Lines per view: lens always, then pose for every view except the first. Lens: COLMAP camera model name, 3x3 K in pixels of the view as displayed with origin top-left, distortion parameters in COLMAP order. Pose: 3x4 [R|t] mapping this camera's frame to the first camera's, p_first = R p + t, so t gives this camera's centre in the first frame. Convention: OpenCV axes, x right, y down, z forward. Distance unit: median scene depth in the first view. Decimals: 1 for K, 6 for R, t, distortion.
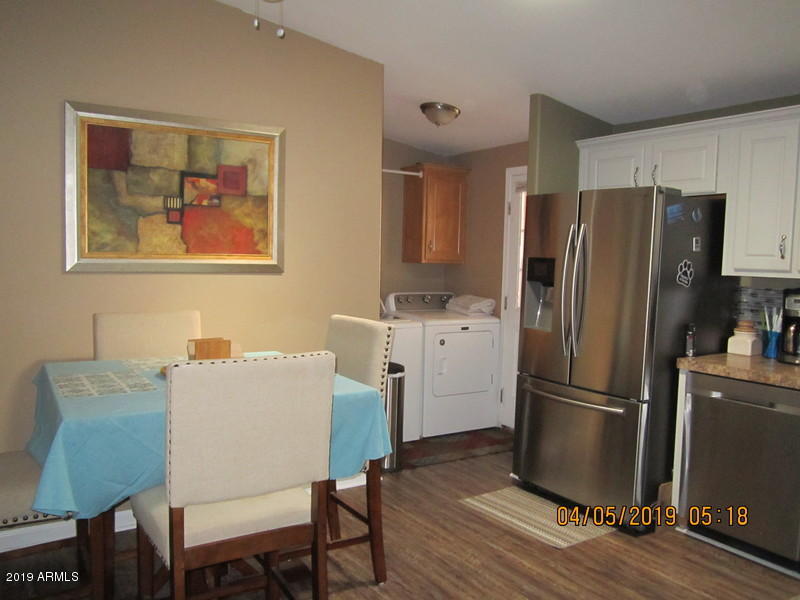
lens RADIAL K [[668.7, 0, 399.8], [0, 668.7, 302.0], [0, 0, 1]] dist [-0.013442, -0.019561]
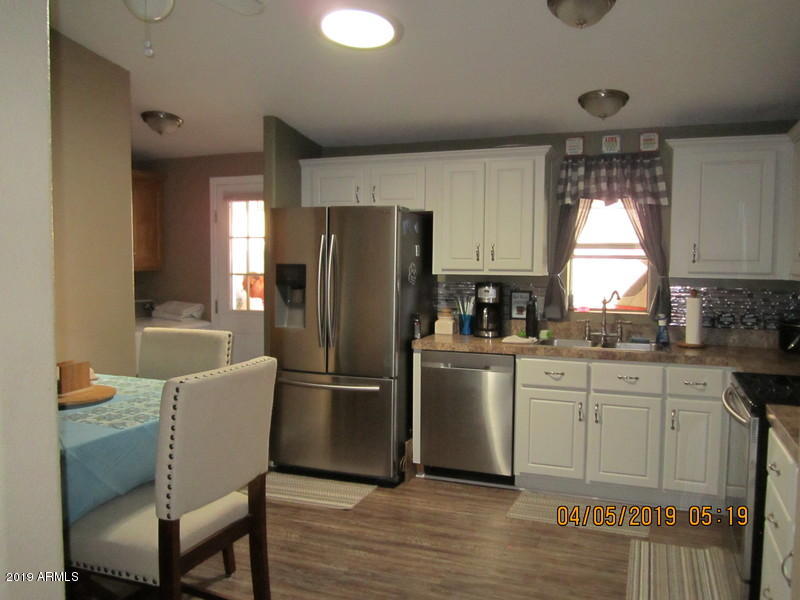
lens RADIAL K [[668.7, 0, 401.0], [0, 668.7, 299.3], [0, 0, 1]] dist [-0.013442, -0.019561]
pose [[0.817338, -0.055492, 0.573480, -0.270744], [0.056712, 0.998266, 0.015768, -0.013082], [-0.573361, 0.019636, 0.819067, -0.025923]]
